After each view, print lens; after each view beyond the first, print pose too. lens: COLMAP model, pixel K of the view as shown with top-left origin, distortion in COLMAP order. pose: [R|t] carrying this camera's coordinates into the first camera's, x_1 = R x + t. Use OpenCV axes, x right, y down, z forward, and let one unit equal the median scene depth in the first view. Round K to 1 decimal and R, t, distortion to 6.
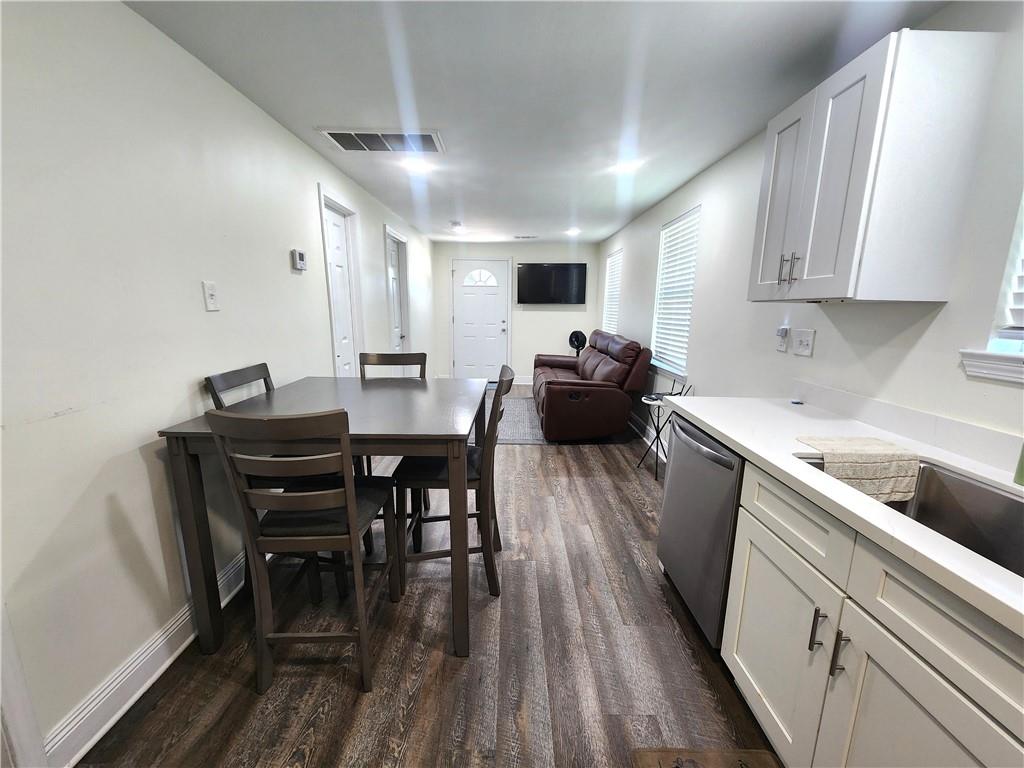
lens RADIAL K [[423.1, 0, 513.4], [0, 423.1, 394.4], [0, 0, 1]] dist [-0.003033, -0.001070]
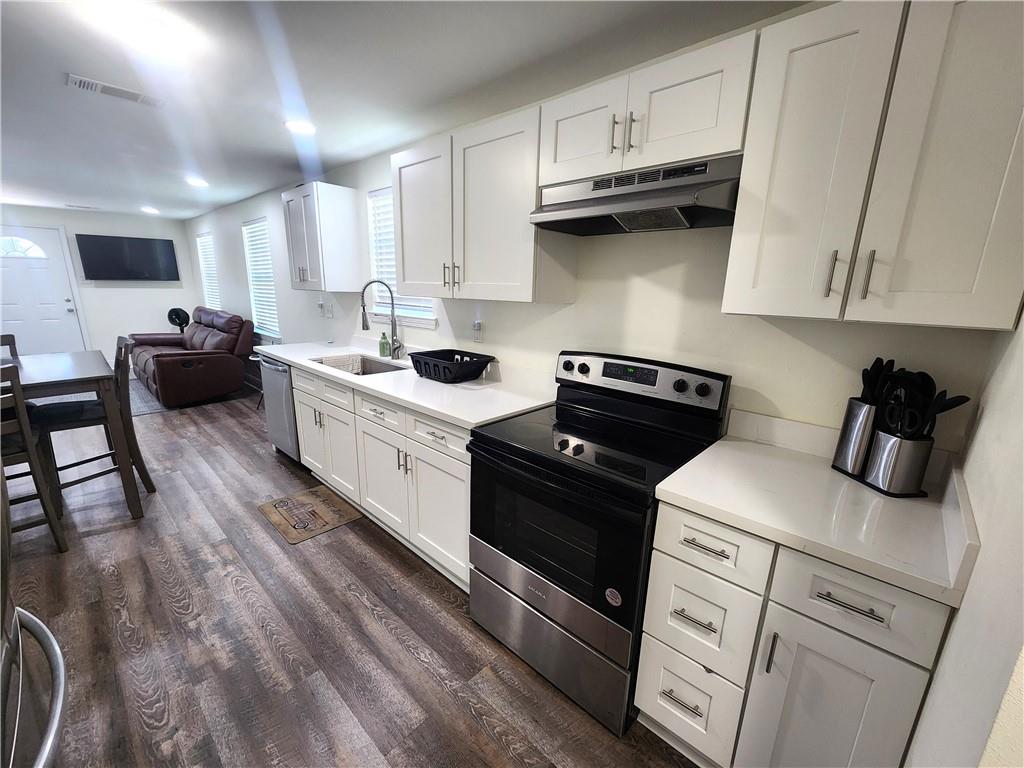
lens RADIAL K [[423.1, 0, 513.4], [0, 423.1, 394.4], [0, 0, 1]] dist [-0.003033, -0.001070]
pose [[0.683780, -0.178200, 0.707594, -0.081840], [0.133450, 0.983906, 0.118829, 0.067885], [-0.717382, 0.013176, 0.696556, -0.468768]]
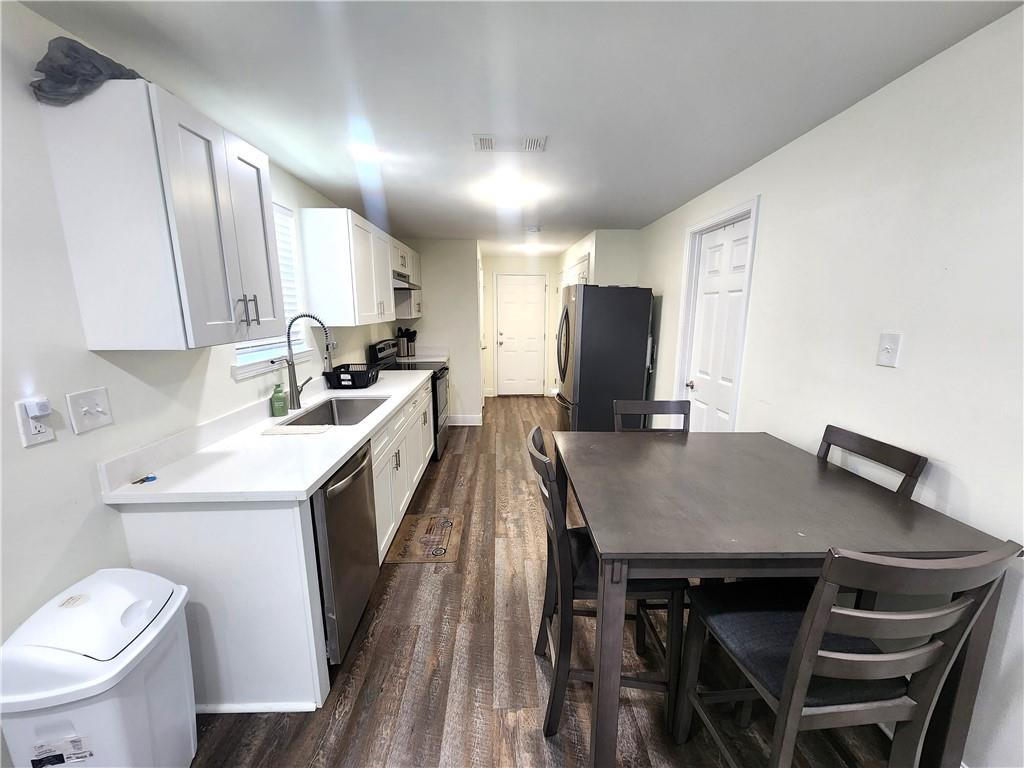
lens RADIAL K [[423.1, 0, 513.4], [0, 423.1, 394.4], [0, 0, 1]] dist [-0.003033, -0.001070]
pose [[-0.999467, -0.010560, -0.030881, 0.025842], [-0.021991, 0.917053, 0.398158, -0.215169], [0.024115, 0.398625, -0.916797, 0.823149]]
